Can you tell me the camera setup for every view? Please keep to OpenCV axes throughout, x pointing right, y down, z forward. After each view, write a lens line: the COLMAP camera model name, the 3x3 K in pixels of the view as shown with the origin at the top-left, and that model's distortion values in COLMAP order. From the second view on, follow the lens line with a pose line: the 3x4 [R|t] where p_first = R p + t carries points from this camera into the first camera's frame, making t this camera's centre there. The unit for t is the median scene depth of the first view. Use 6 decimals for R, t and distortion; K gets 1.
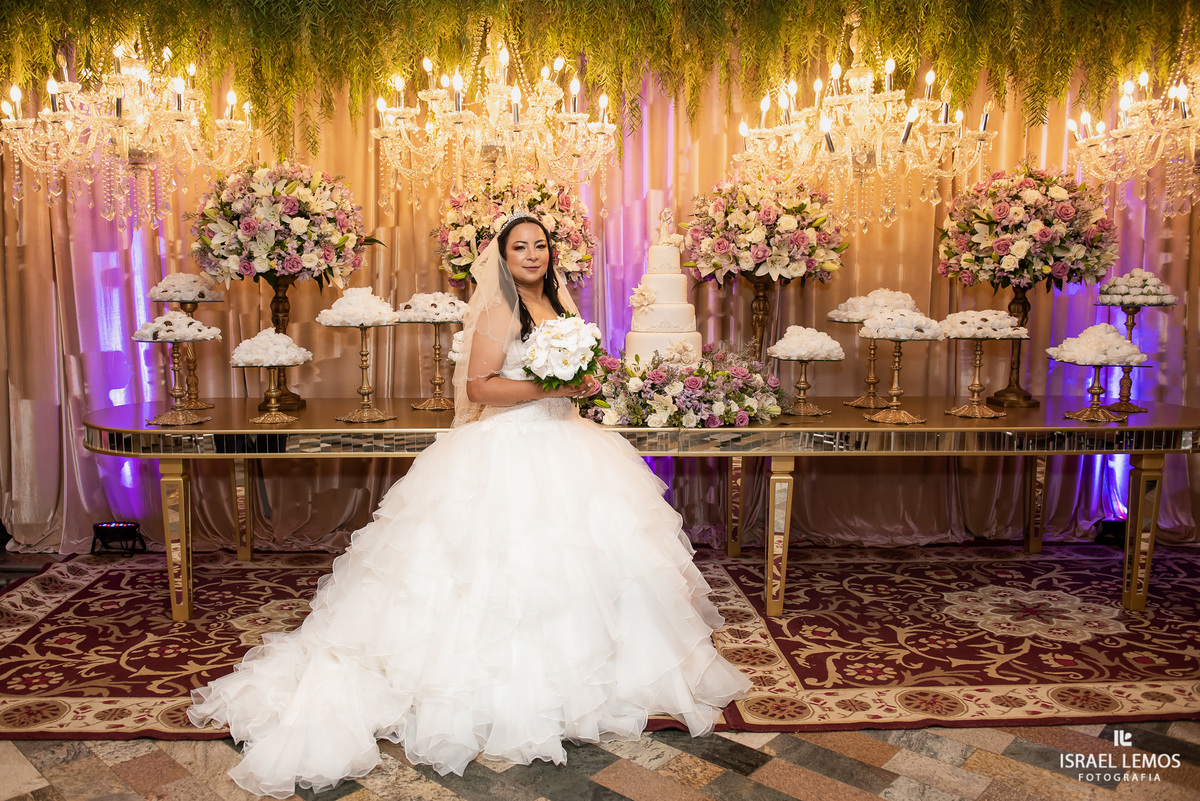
lens RADIAL K [[947.2, 0, 550.9], [0, 947.2, 394.2], [0, 0, 1]] dist [-0.044109, -0.000643]
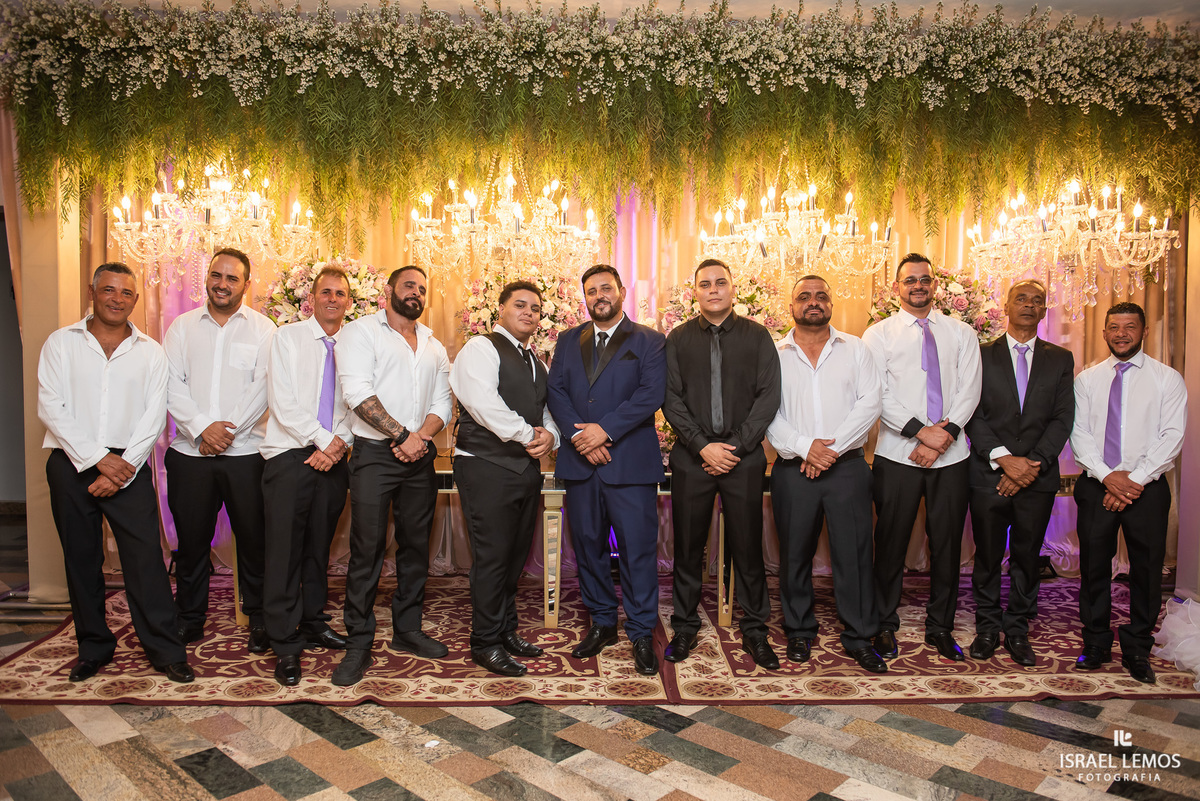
lens RADIAL K [[890.2, 0, 604.3], [0, 890.2, 401.4], [0, 0, 1]] dist [-0.041500, -0.001502]
pose [[0.999867, 0.011043, 0.012006, 0.059574], [-0.010295, 0.998102, -0.060715, 0.012940], [-0.012653, 0.060583, 0.998083, -0.169845]]
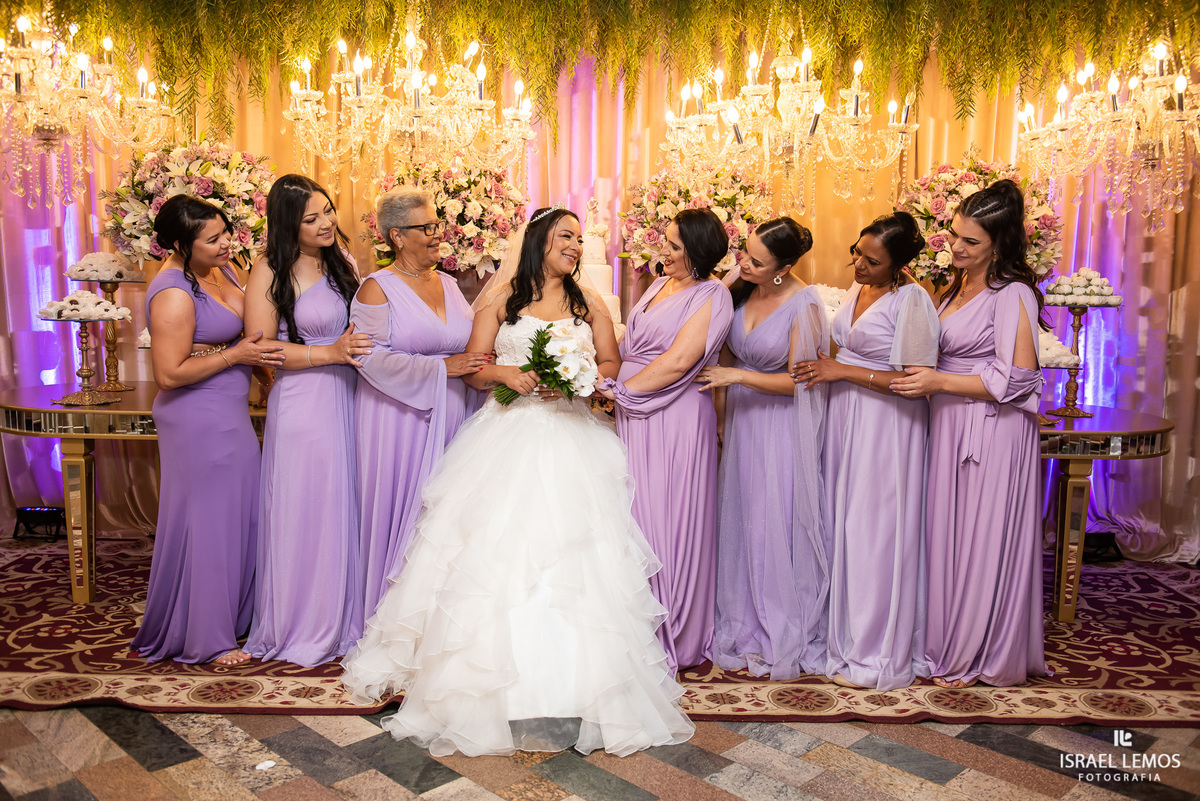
lens RADIAL K [[1037.6, 0, 600.9], [0, 1037.6, 400.7], [0, 0, 1]] dist [-0.005884, -0.005949]
pose [[0.999639, 0.023510, -0.013040, 0.153110], [-0.023479, 0.999721, 0.002514, 0.011671], [0.013095, -0.002207, 0.999912, -0.078954]]
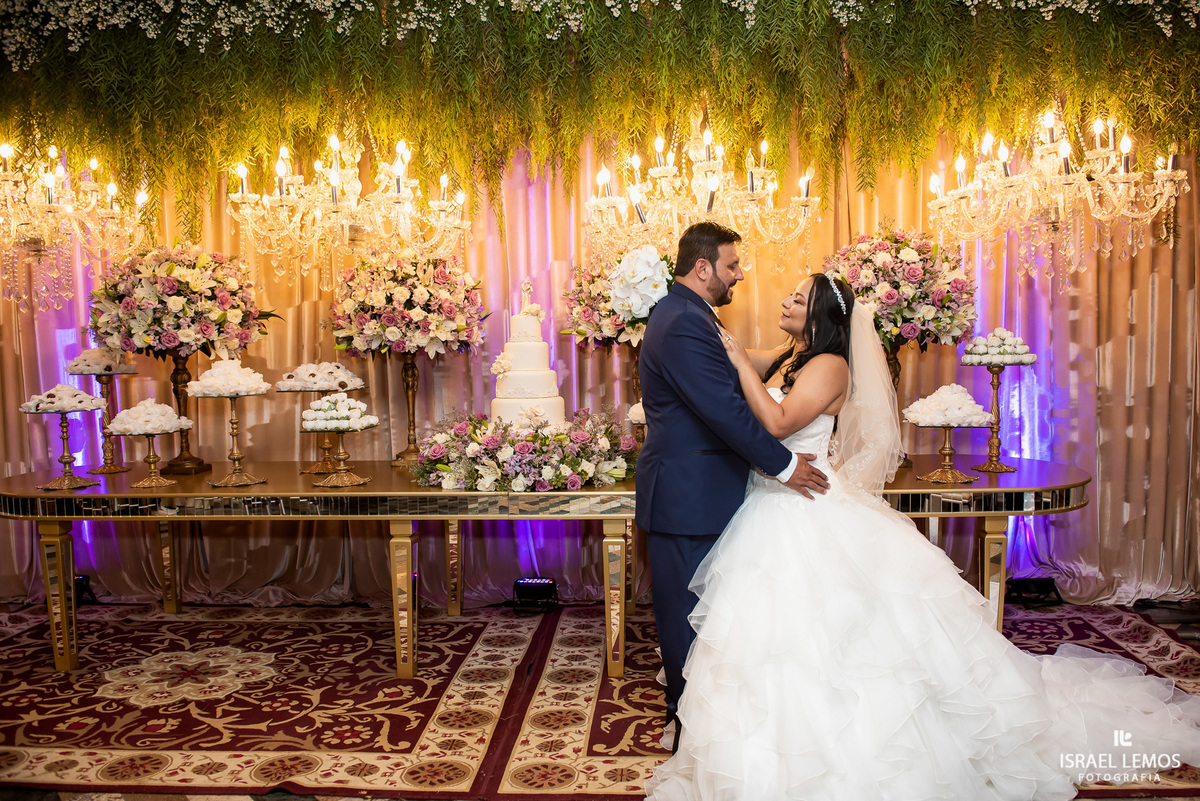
lens RADIAL K [[879.5, 0, 636.3], [0, 879.5, 407.0], [0, 0, 1]] dist [-0.054738, 0.001178]
pose [[0.997935, -0.010288, -0.063398, 0.309241], [0.007493, 0.998996, -0.044169, -0.012351], [0.063789, 0.043602, 0.997010, 0.048188]]
